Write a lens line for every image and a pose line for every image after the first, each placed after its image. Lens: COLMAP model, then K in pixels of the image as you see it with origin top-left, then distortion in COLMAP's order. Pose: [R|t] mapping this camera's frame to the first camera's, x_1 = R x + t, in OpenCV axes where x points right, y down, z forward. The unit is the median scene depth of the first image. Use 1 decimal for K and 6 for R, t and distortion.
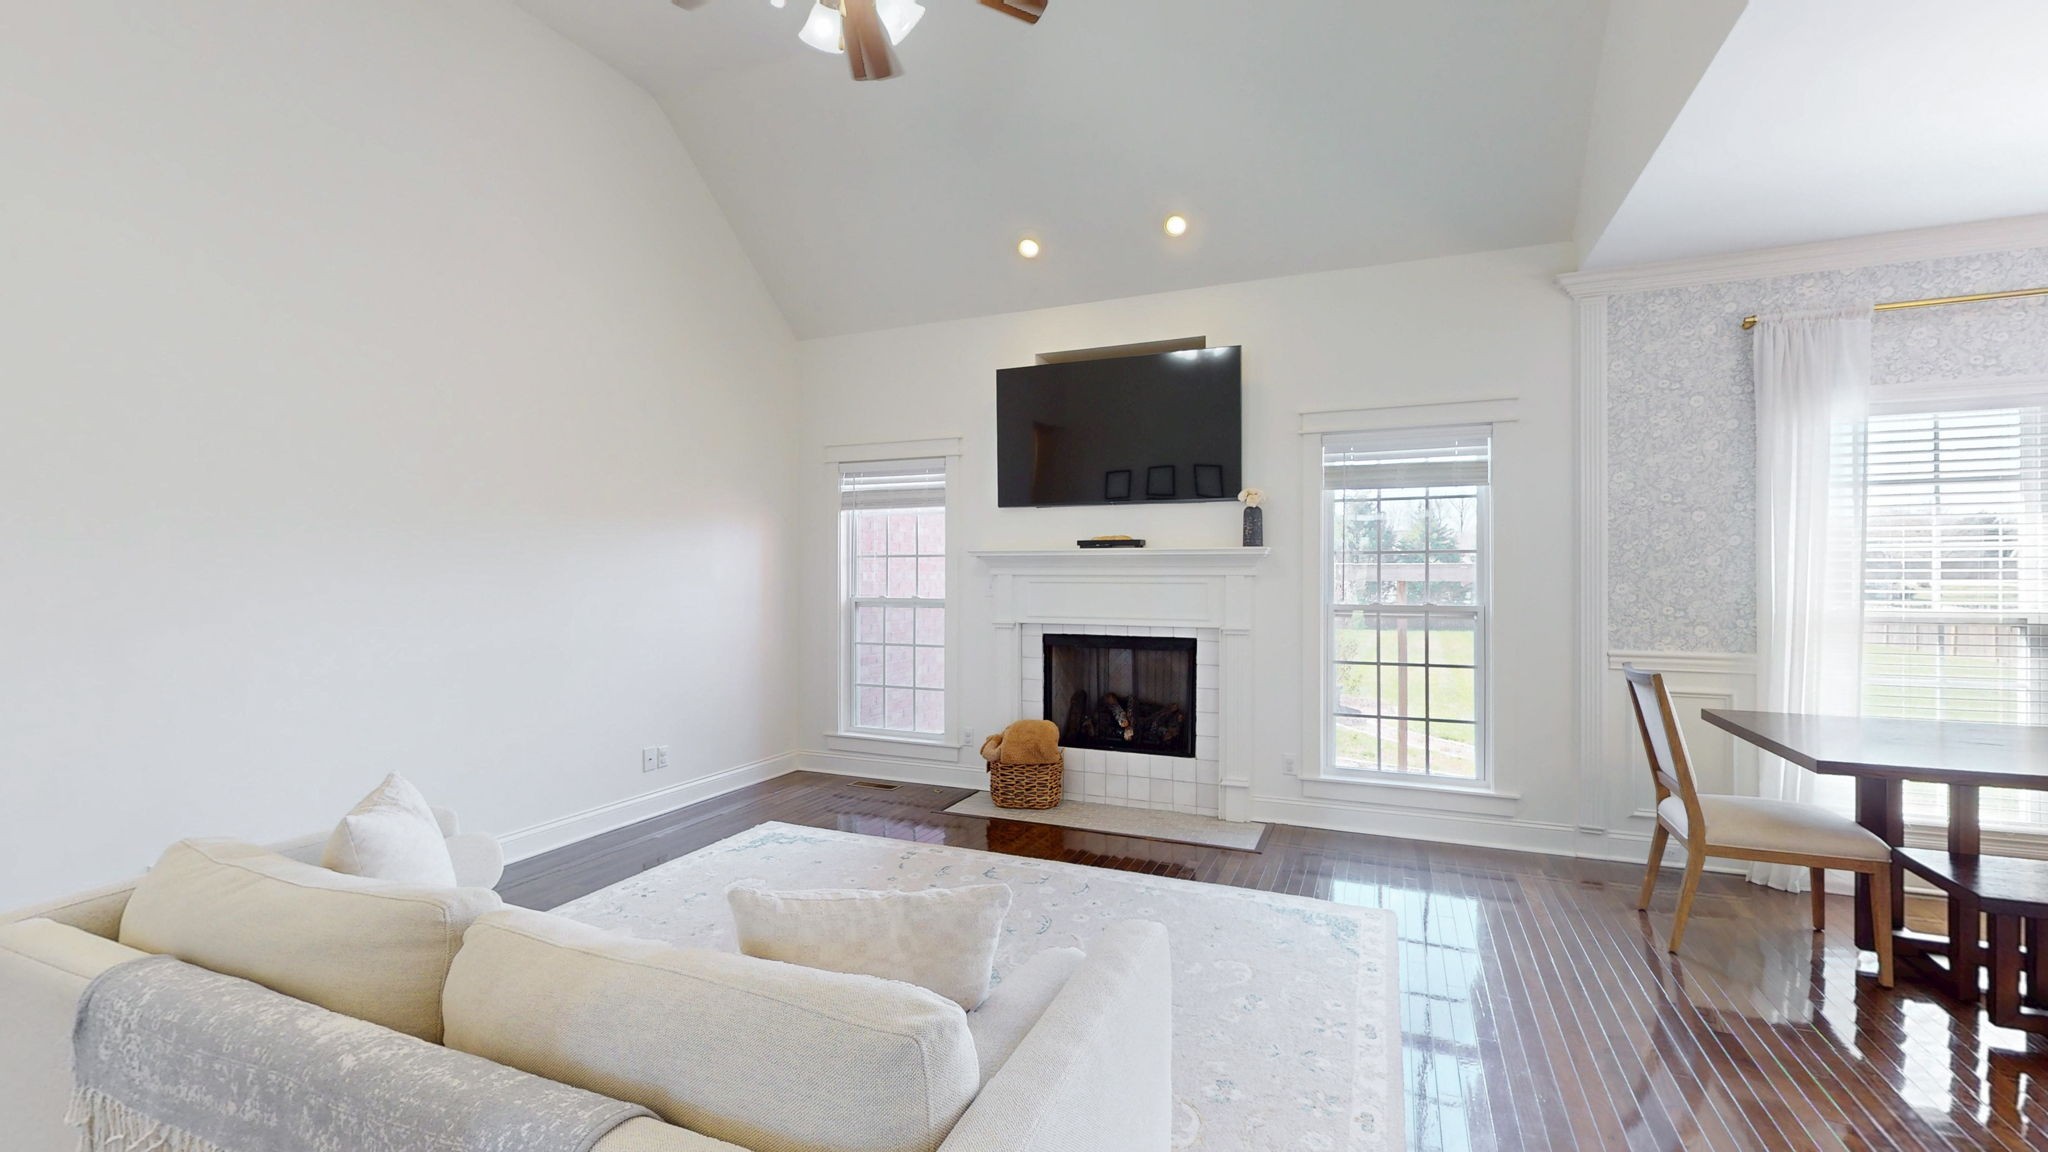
lens RADIAL K [[851.6, 0, 1024.0], [0, 851.6, 576.0], [0, 0, 1]] dist [-0.000873, 0.000253]
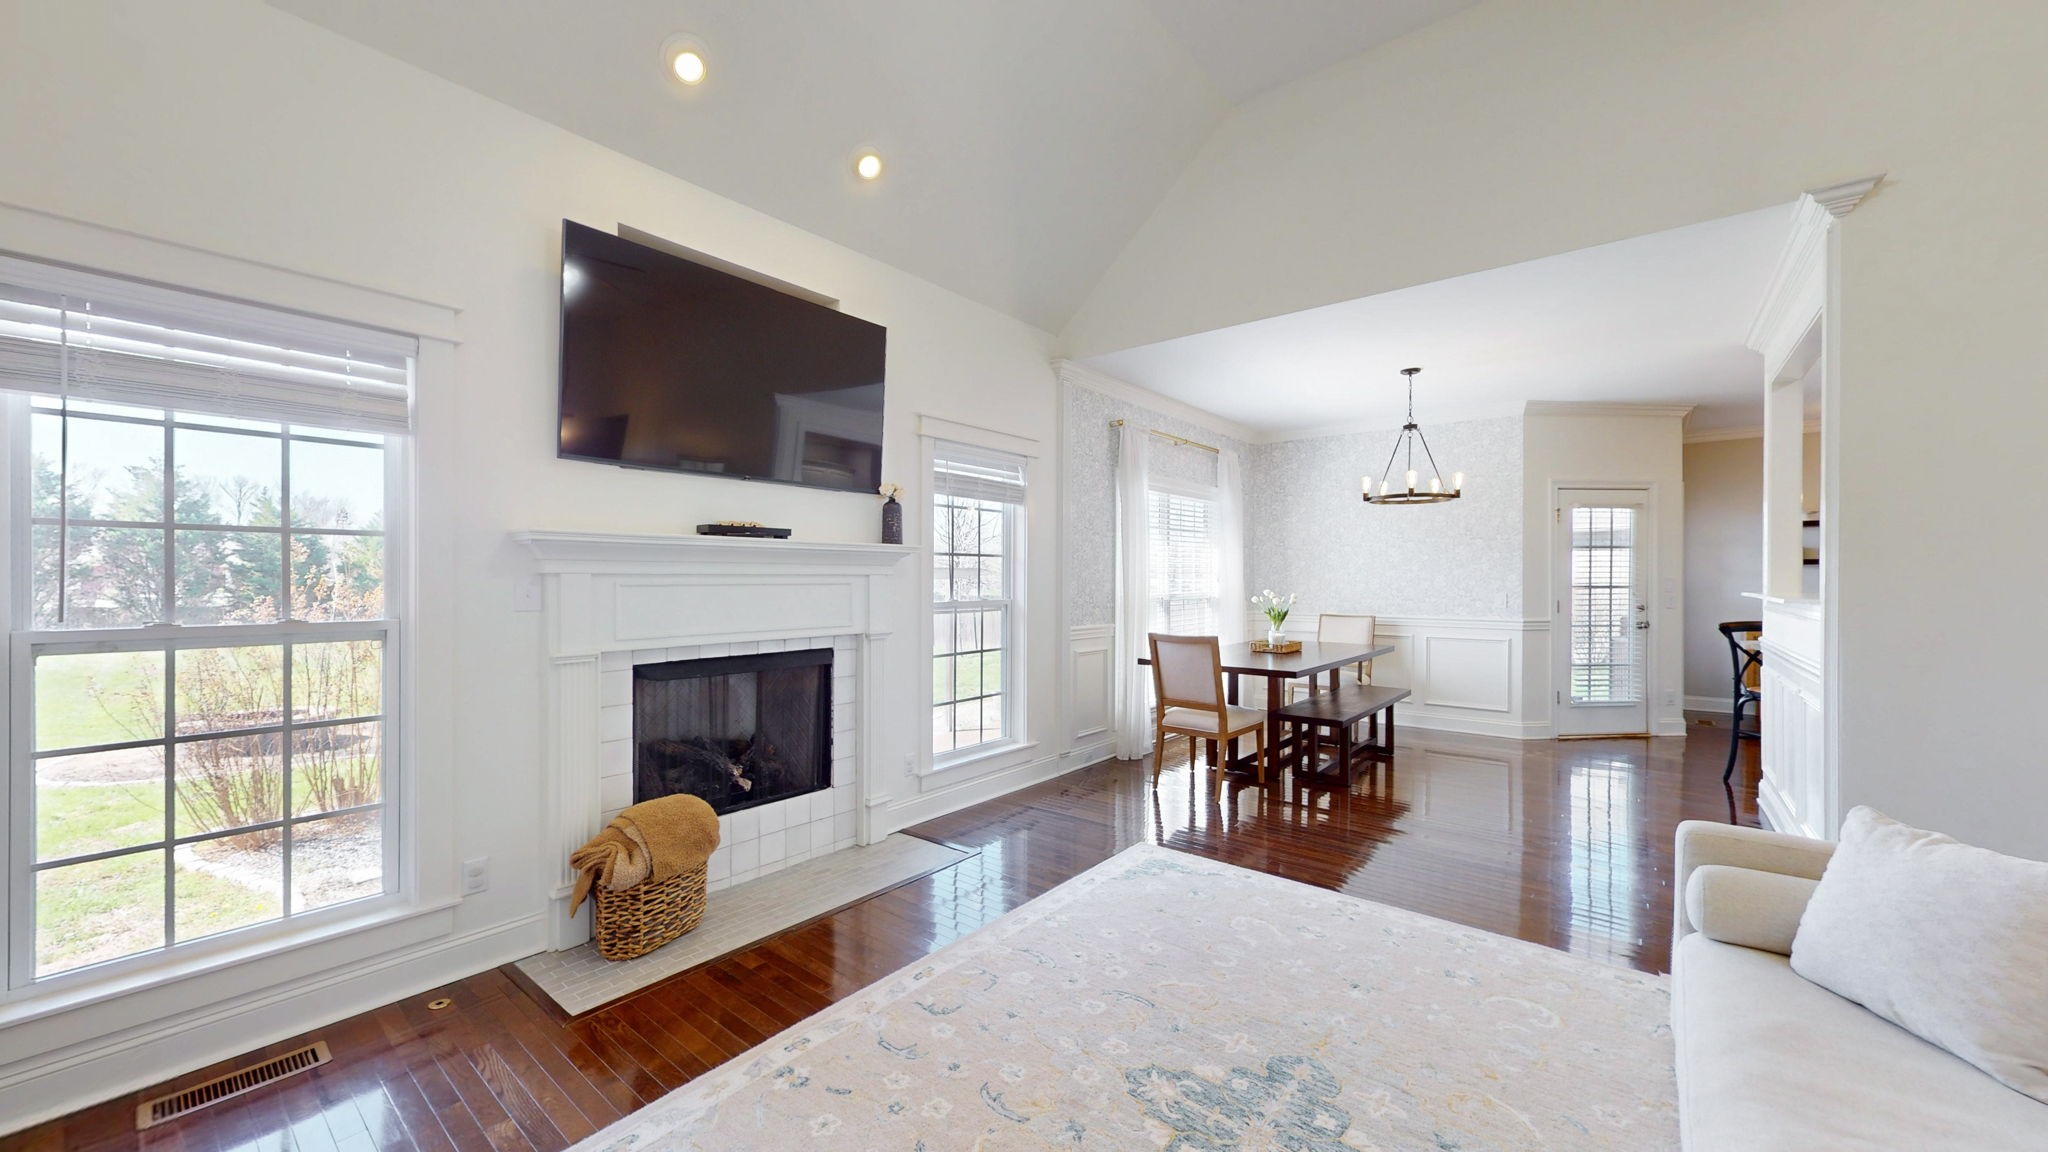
lens RADIAL K [[750.5, 0, 1025.8], [0, 750.5, 580.1], [0, 0, 1]] dist [-0.000368, -0.000084]
pose [[0.277229, -0.004456, 0.960793, -0.473459], [-0.004709, 0.999971, 0.005996, -0.000872], [-0.960792, -0.006186, 0.277200, 0.603534]]
